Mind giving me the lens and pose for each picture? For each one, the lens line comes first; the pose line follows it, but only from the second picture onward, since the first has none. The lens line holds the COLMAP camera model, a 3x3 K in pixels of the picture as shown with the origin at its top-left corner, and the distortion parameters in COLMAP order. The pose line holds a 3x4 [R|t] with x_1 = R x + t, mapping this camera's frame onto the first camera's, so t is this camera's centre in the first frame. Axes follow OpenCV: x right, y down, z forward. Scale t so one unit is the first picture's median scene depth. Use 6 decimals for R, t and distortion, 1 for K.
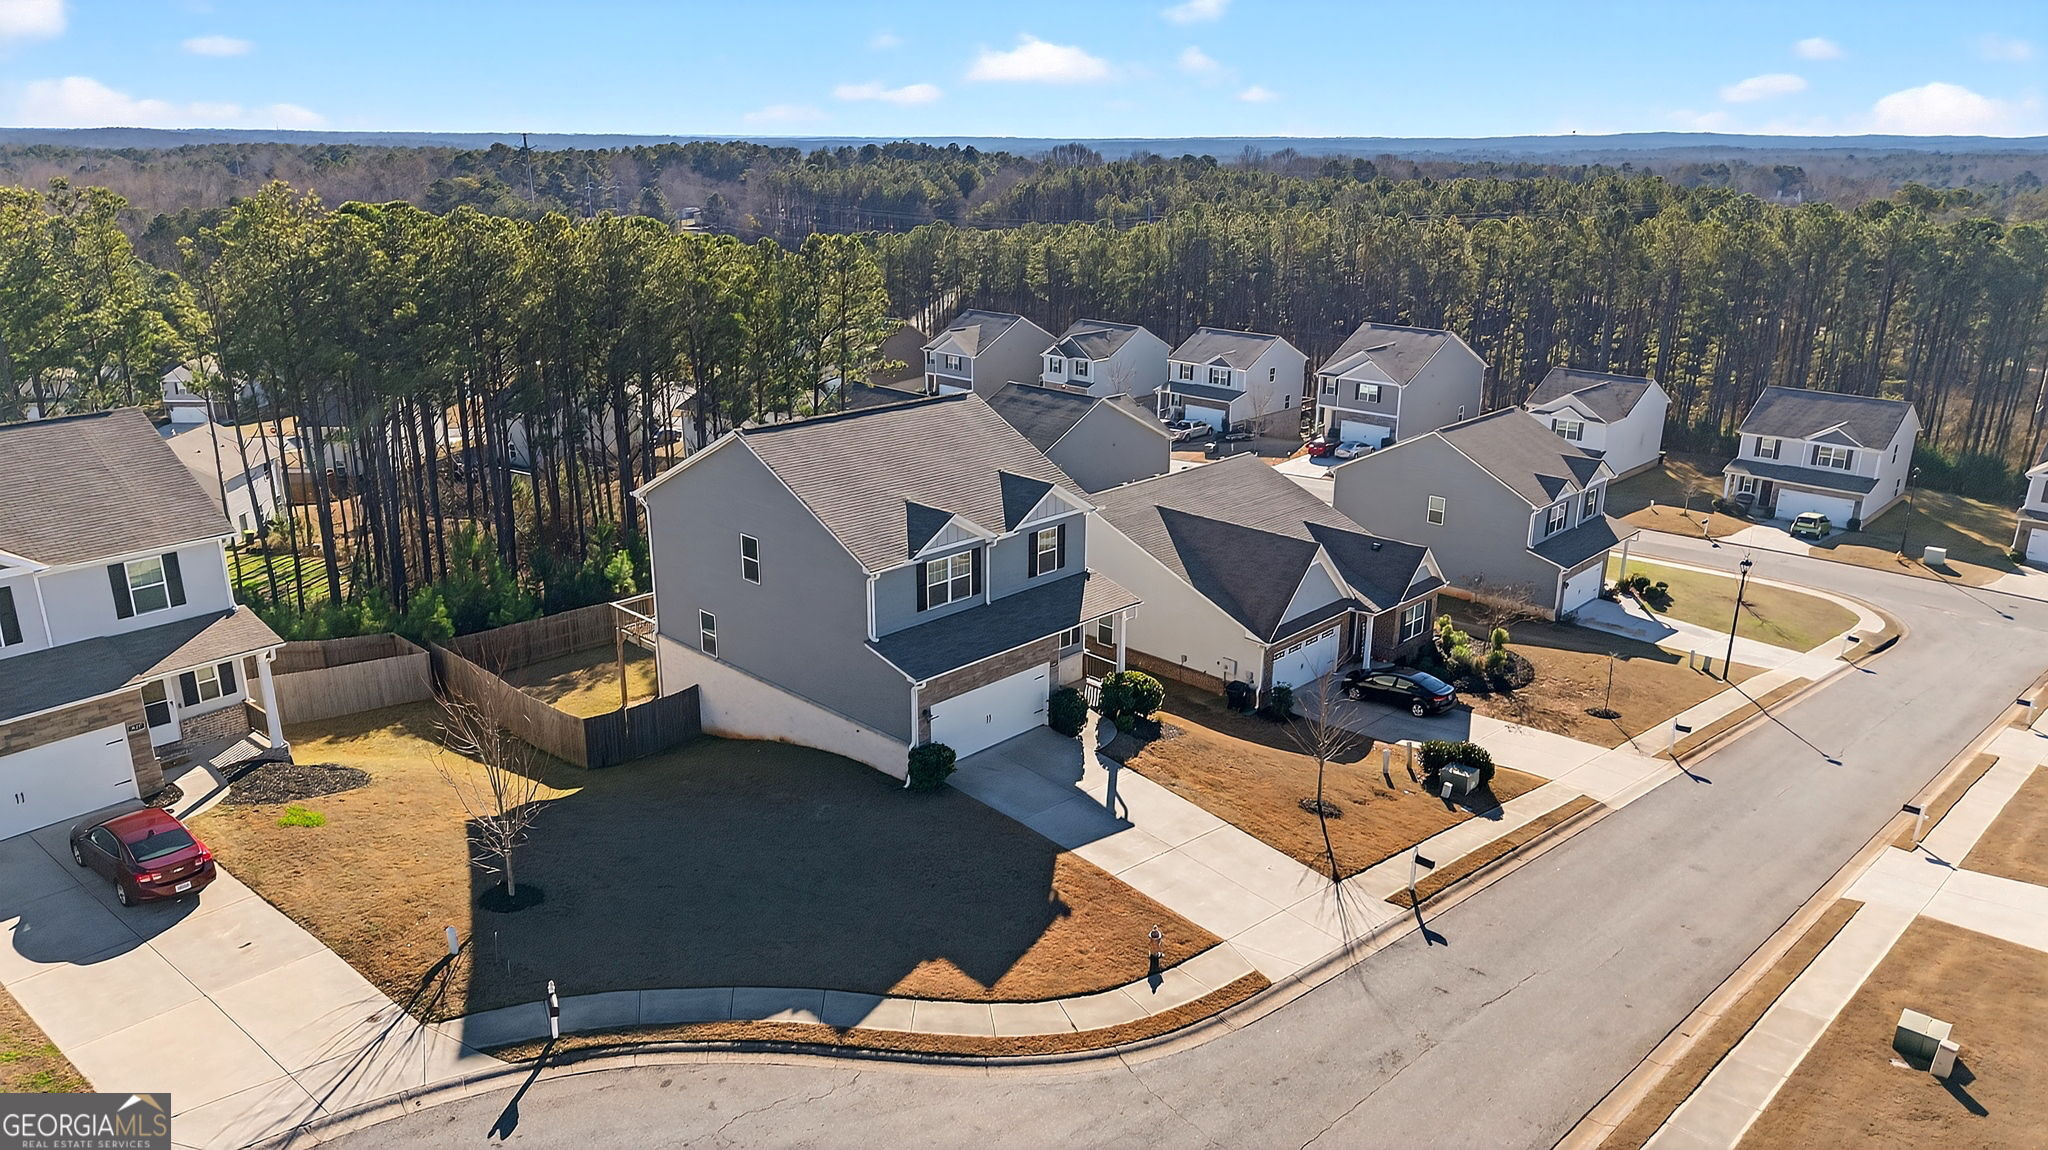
lens RADIAL K [[1380.4, 0, 1014.0], [0, 1380.4, 568.5], [0, 0, 1]] dist [0.020971, -0.017012]
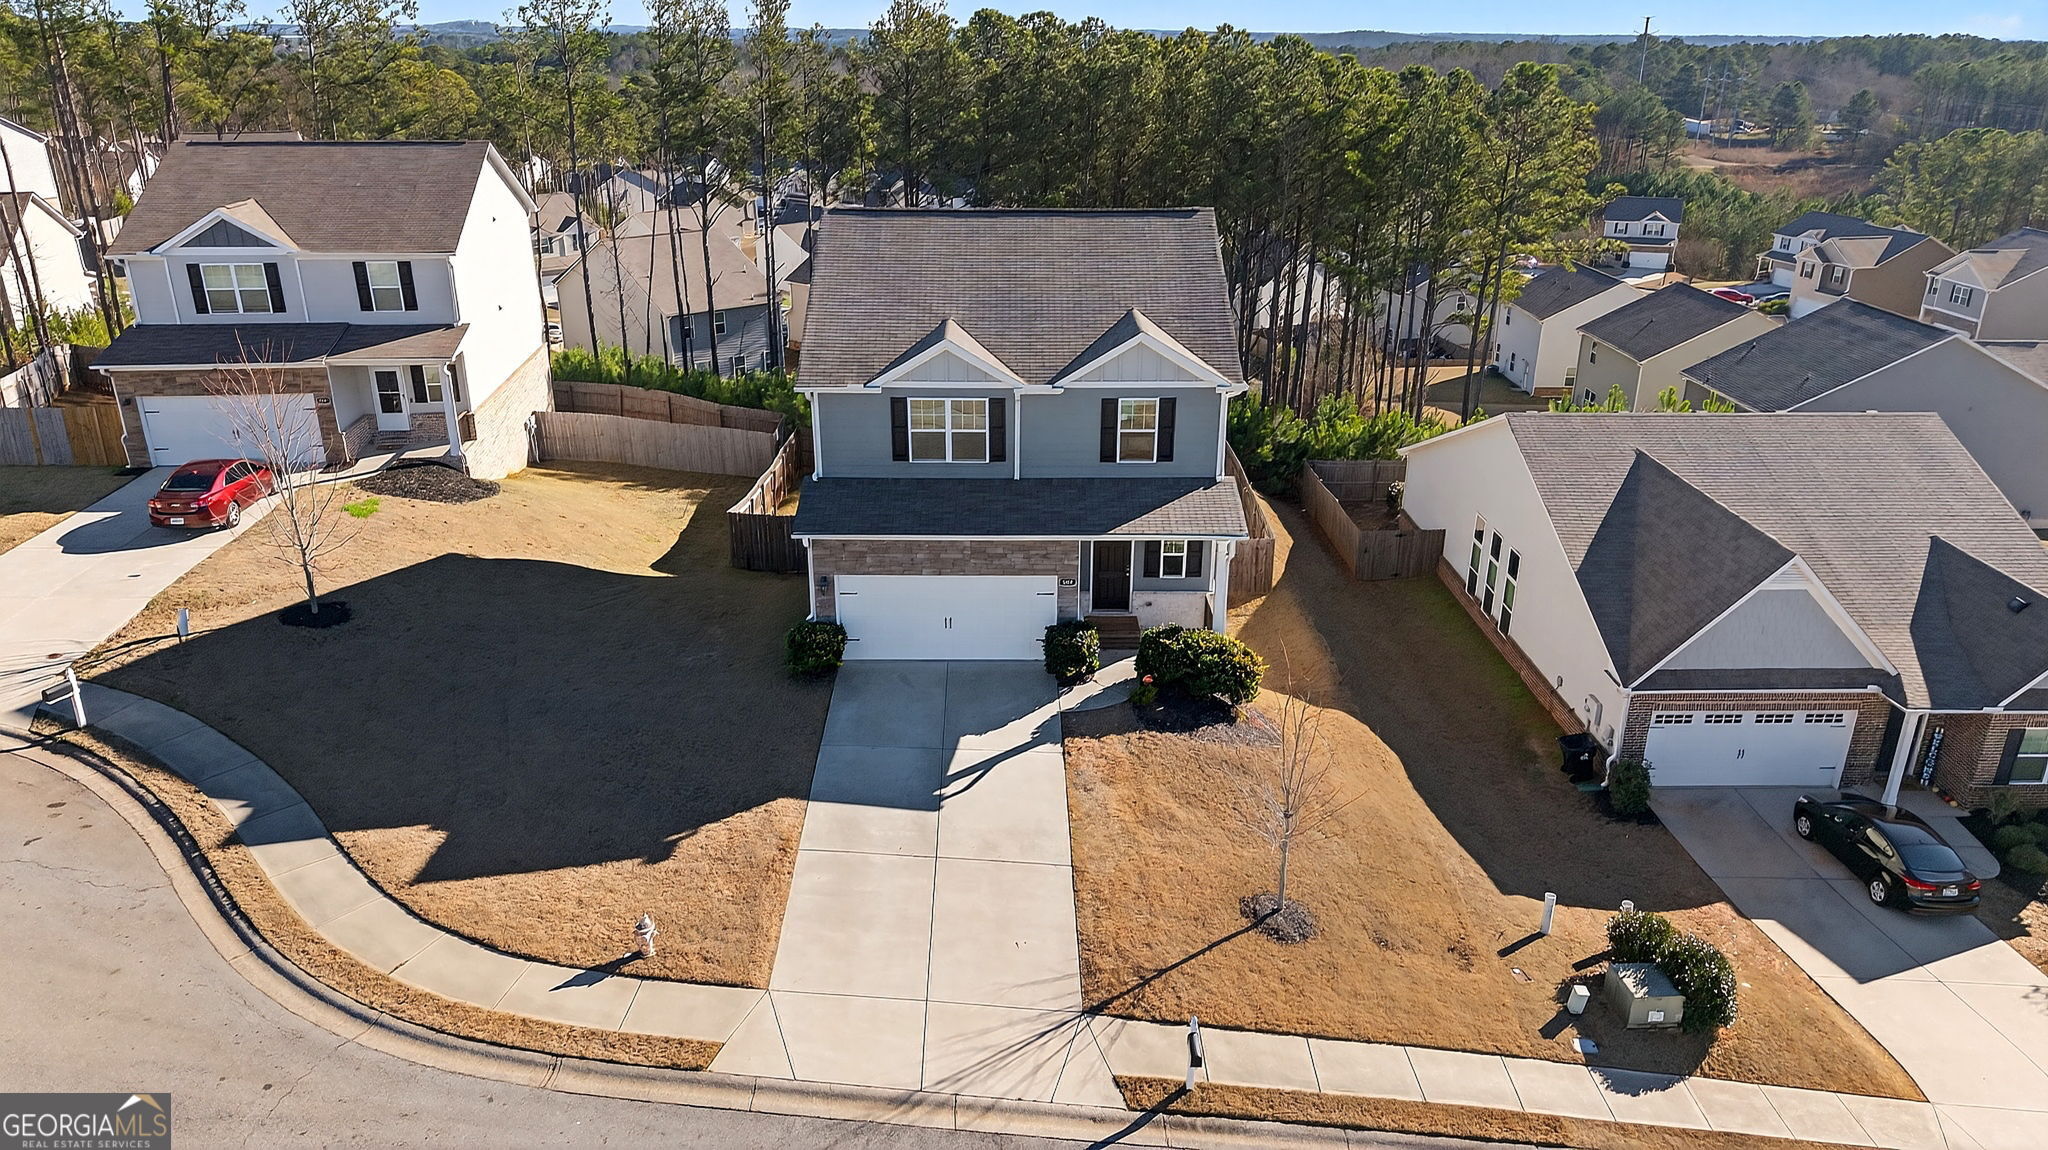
lens RADIAL K [[1380.4, 0, 986.1], [0, 1380.4, 569.2], [0, 0, 1]] dist [0.020971, -0.017012]
pose [[0.704093, 0.258179, -0.661511, 0.511092], [-0.213668, 0.965419, 0.149369, -0.037658], [0.677199, 0.036174, 0.734910, 0.484195]]
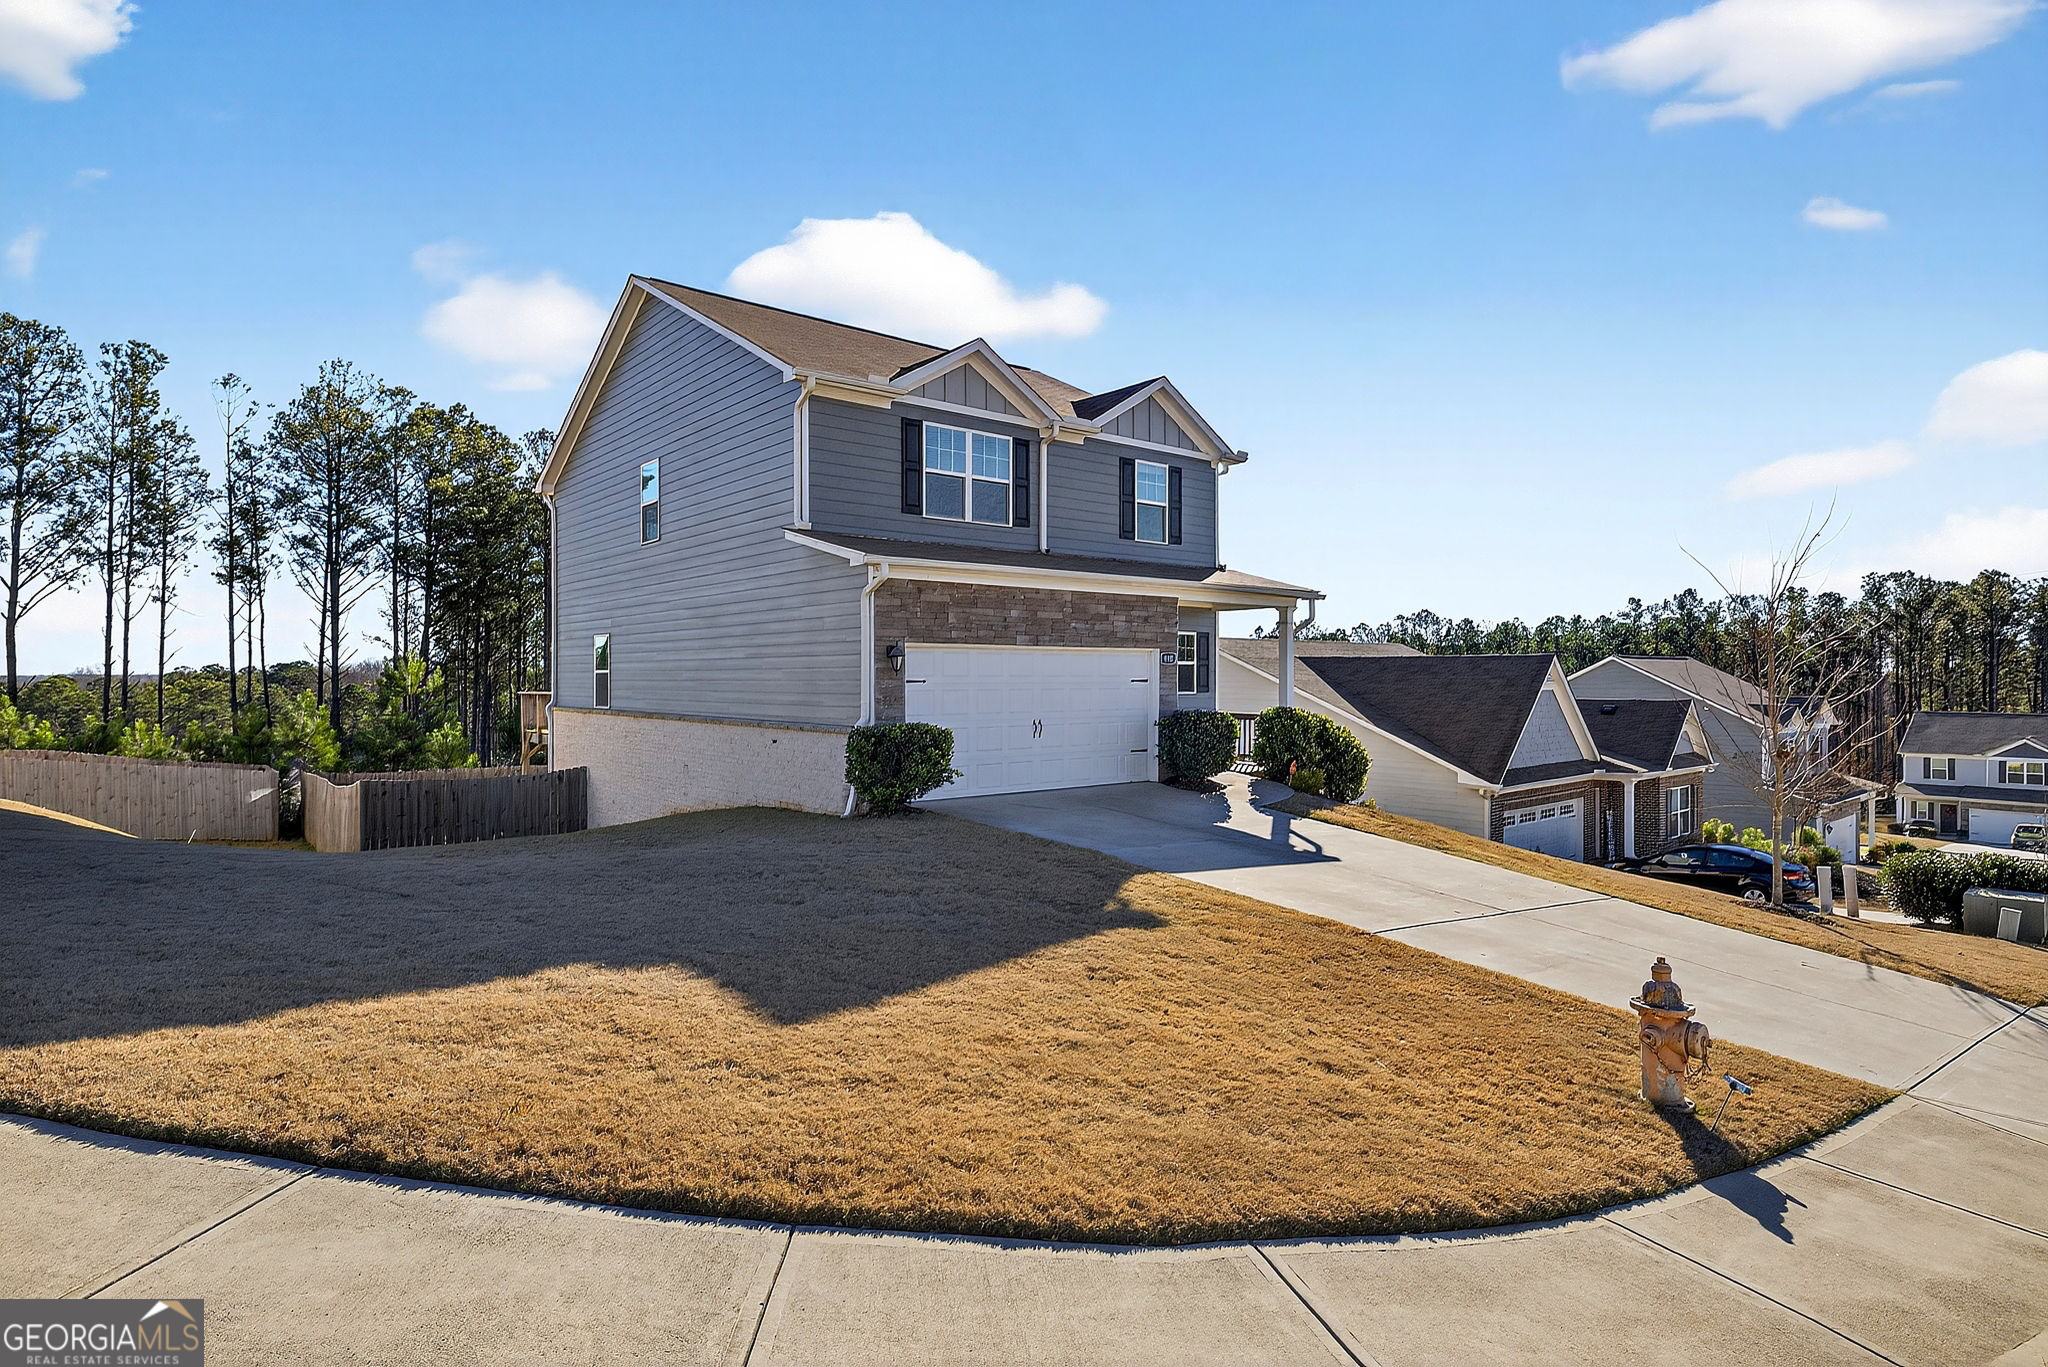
lens RADIAL K [[1088.6, 0, 1021.3], [0, 1088.6, 675.3], [0, 0, 1]] dist [0.000168, 0.000587]
pose [[0.995882, -0.002446, -0.090627, 0.012450], [-0.024507, 0.955159, -0.295077, 0.217427], [0.087285, 0.296083, 0.951166, 0.651996]]
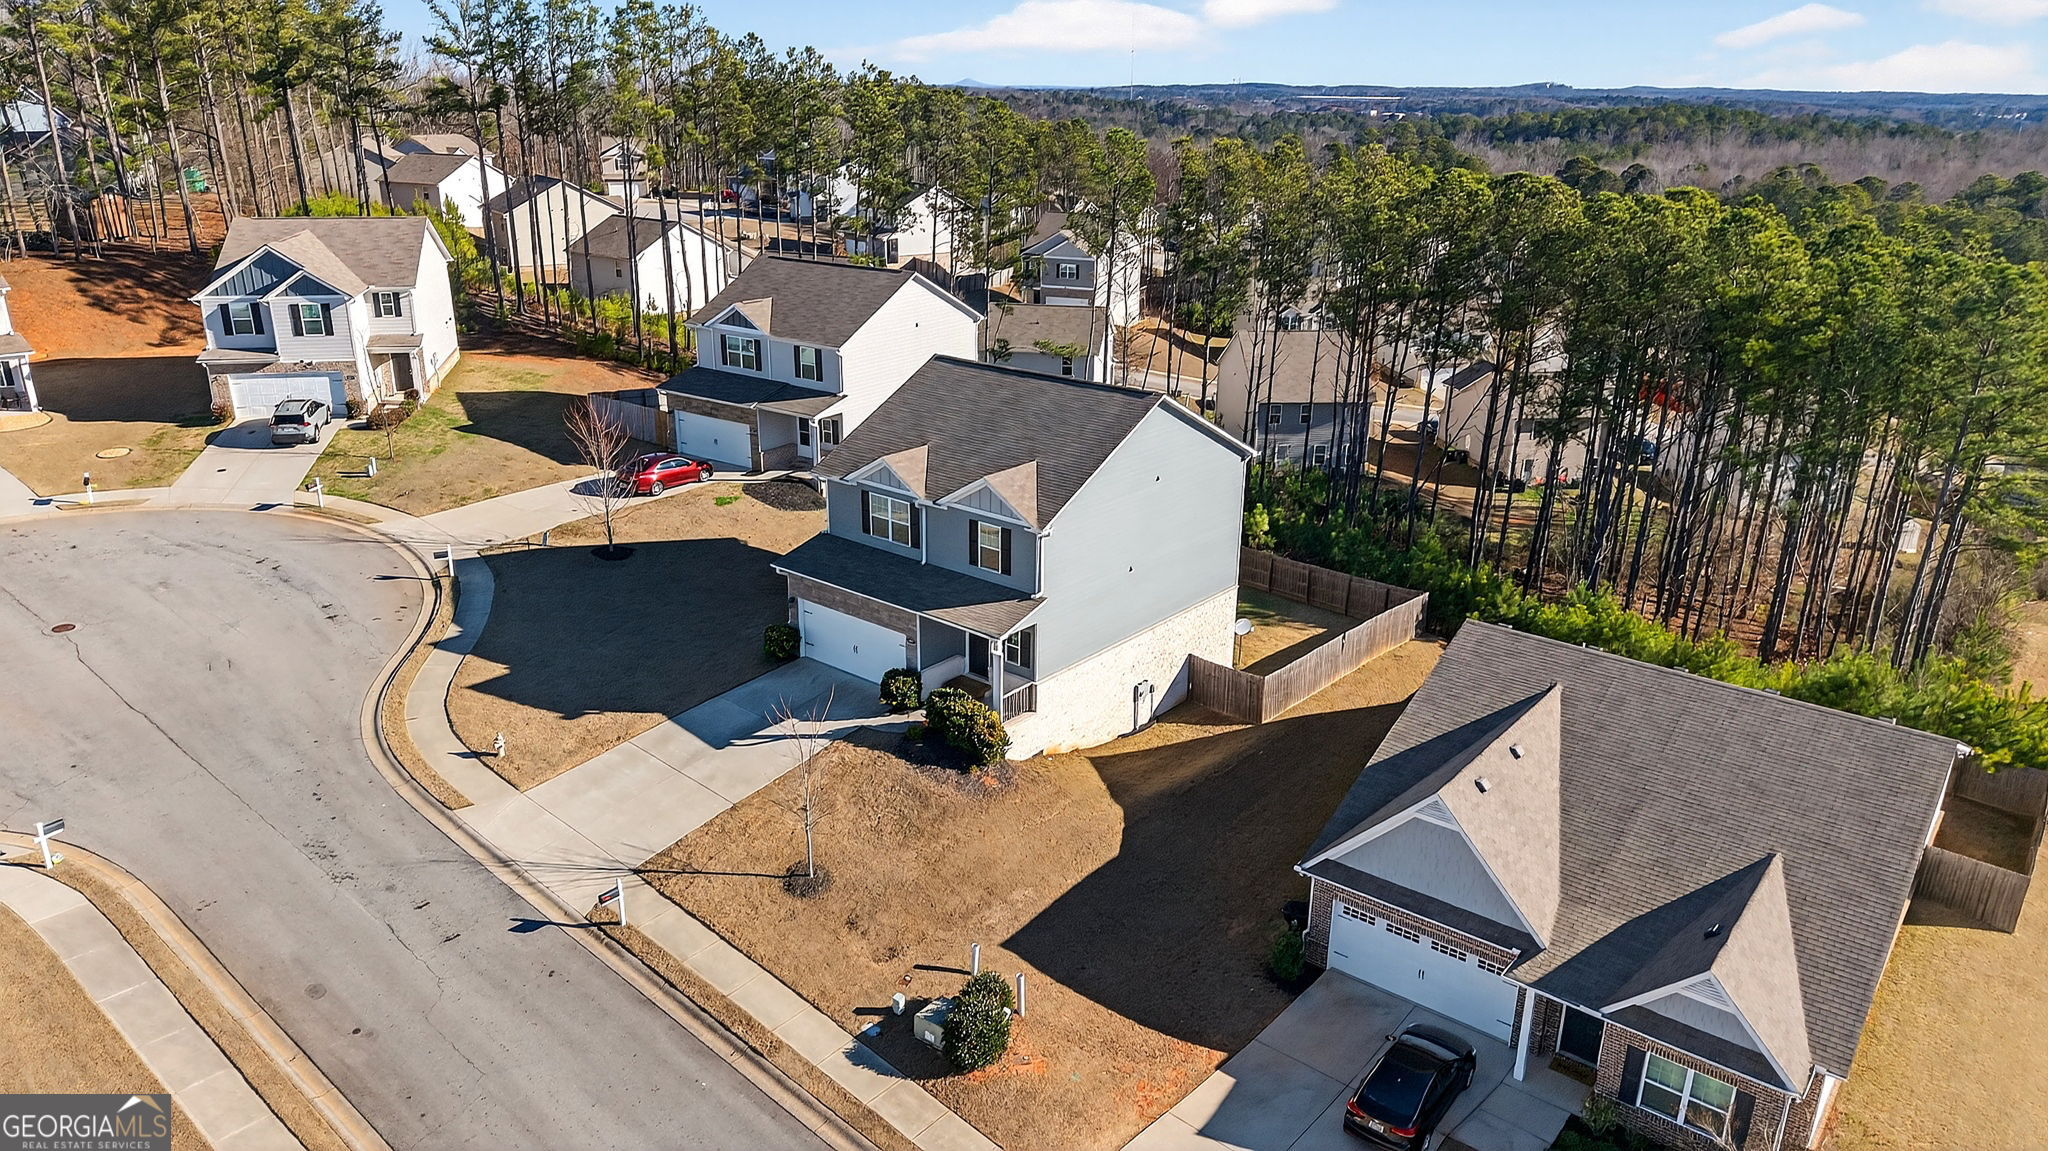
lens RADIAL K [[1340.8, 0, 991.5], [0, 1340.8, 562.0], [0, 0, 1]] dist [0.011401, -0.002231]
pose [[0.082703, 0.327773, -0.941129, 1.002232], [-0.307448, 0.906693, 0.288762, -0.302365], [0.947964, 0.265467, 0.175760, 0.944444]]
